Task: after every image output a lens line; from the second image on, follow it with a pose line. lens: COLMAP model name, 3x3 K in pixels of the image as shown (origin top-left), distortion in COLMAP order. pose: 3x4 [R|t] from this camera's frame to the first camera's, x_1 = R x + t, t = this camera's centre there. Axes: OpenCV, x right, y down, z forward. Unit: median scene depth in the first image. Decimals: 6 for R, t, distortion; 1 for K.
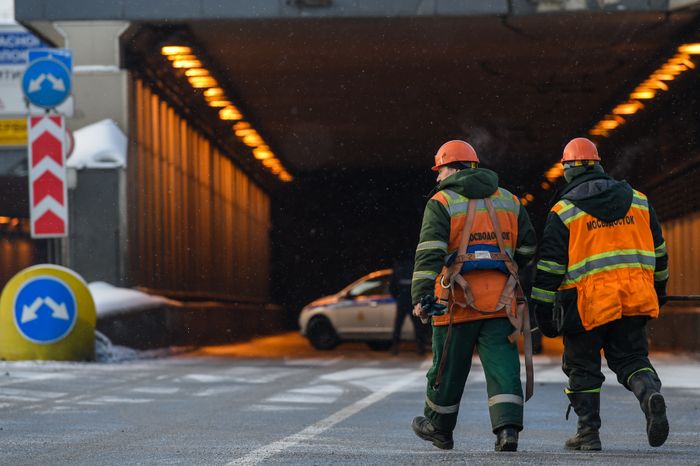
lens RADIAL K [[5125.6, 0, 350.4], [0, 5125.6, 192.2], [0, 0, 1]] dist [2.637986, 17.184958]
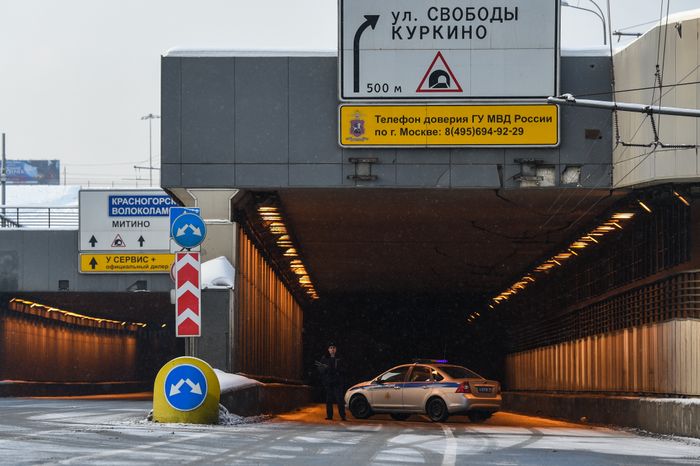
lens RADIAL K [[3475.7, 0, 294.8], [0, 3475.7, 213.1], [0, 0, 1]] dist [1.098462, 6.228455]
pose [[0.999734, 0.020208, -0.011134, -0.016297], [-0.020498, 0.999437, -0.026556, -0.000582], [0.010591, 0.026777, 0.999585, 0.022767]]
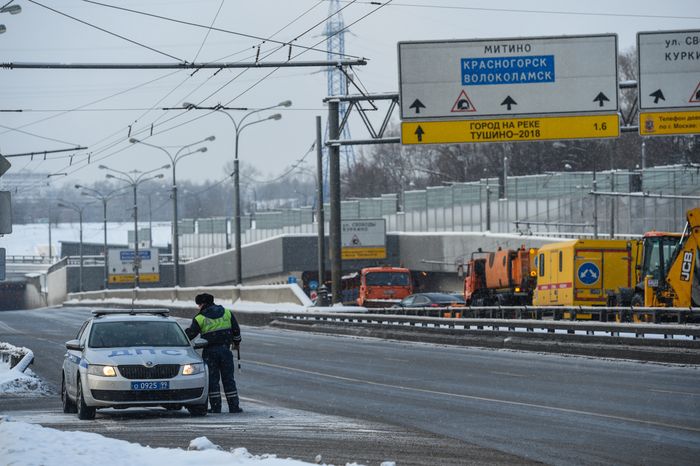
lens RADIAL K [[2711.9, 0, 350.0], [0, 2711.9, 233.0], [0, 0, 1]] dist [-0.008740, -0.112912]
pose [[0.985384, -0.001030, 0.170346, -0.500315], [0.003512, 0.999892, -0.014270, -0.033102], [-0.170313, 0.014659, 0.985281, -1.915056]]
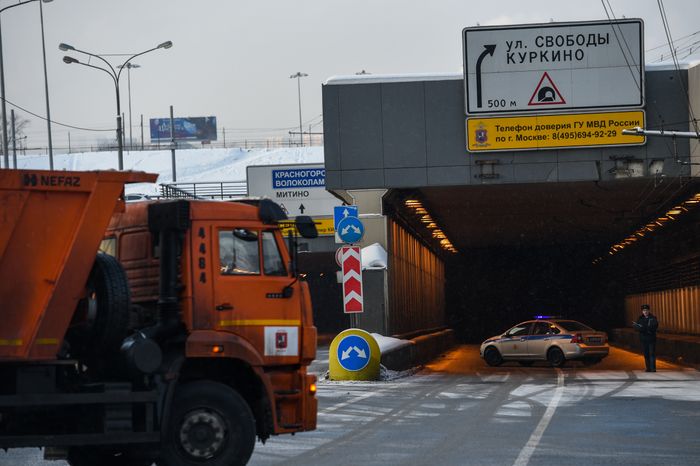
lens RADIAL K [[3287.0, 0, 350.0], [0, 3287.0, 233.0], [0, 0, 1]] dist [1.683516, -0.224428]
pose [[0.999166, -0.016386, -0.037393, -0.013352], [0.016331, 0.999865, -0.001784, -0.015982], [0.037417, 0.001172, 0.999299, -0.160364]]
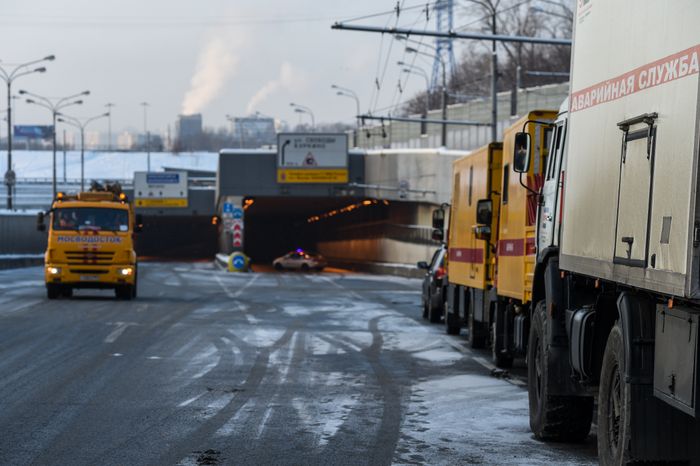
lens RADIAL K [[2106.0, 0, 350.0], [0, 2106.0, 233.0], [0, 0, 1]] dist [0.051033, 0.461813]
pose [[0.996816, 0.020056, 0.077172, -0.093890], [-0.021212, 0.999674, 0.014178, -0.029750], [-0.076862, -0.015770, 0.996917, -0.840902]]
